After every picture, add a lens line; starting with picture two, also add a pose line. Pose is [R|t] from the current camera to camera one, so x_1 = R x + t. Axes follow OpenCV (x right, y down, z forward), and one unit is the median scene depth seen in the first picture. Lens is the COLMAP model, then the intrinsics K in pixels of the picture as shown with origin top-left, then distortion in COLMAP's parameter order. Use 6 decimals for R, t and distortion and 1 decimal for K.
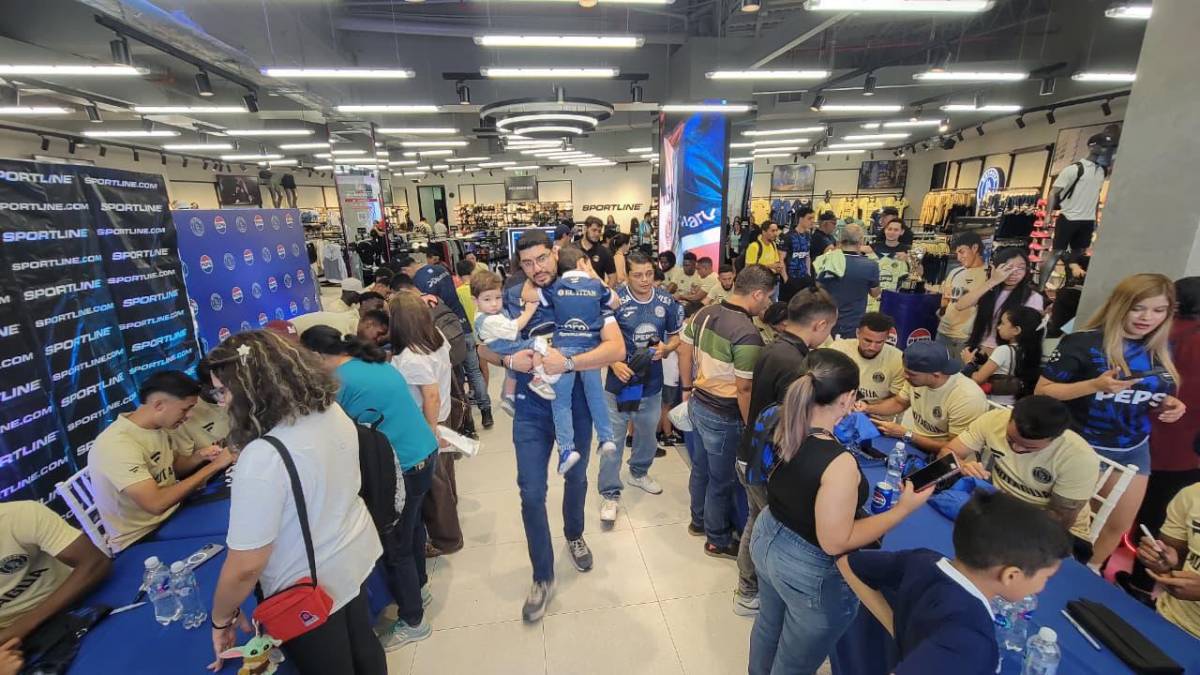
lens RADIAL K [[475.5, 0, 603.4], [0, 475.5, 356.2], [0, 0, 1]] dist [0.000855, 0.000085]
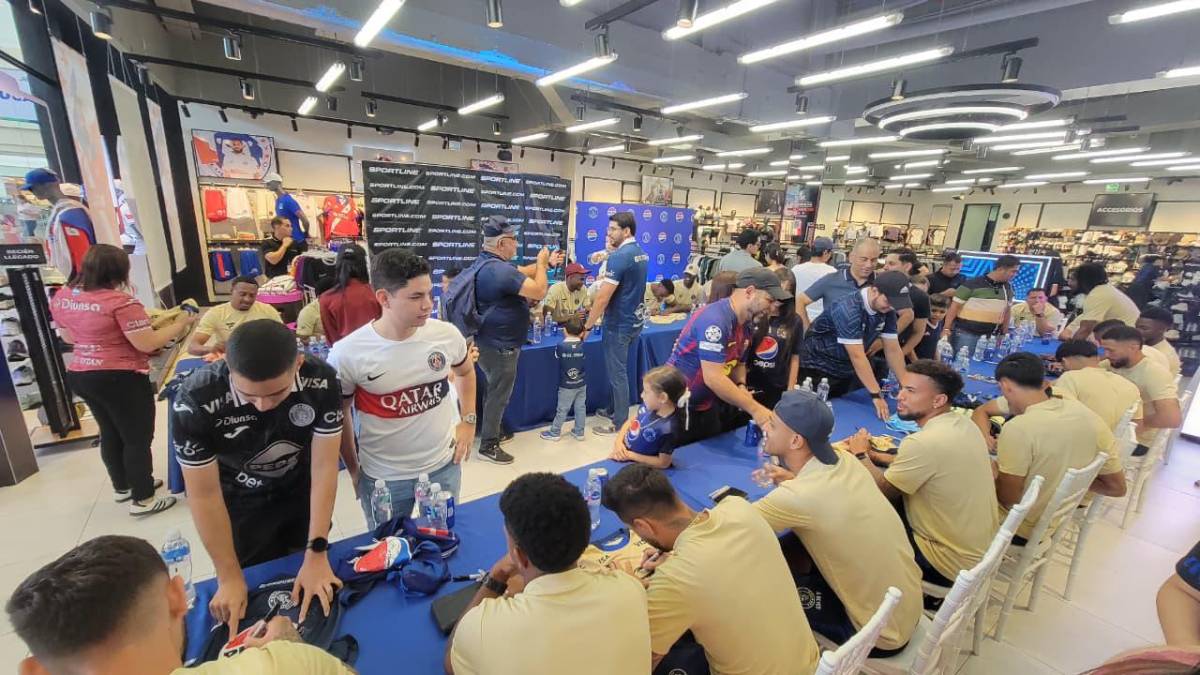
lens RADIAL K [[497.0, 0, 601.3], [0, 497.0, 361.4], [0, 0, 1]] dist [0.000237, -0.000357]
pose [[0.466921, 0.286080, -0.836746, 0.410446], [-0.319988, 0.936763, 0.141716, -0.023182], [0.824374, 0.201578, 0.528936, 0.121387]]
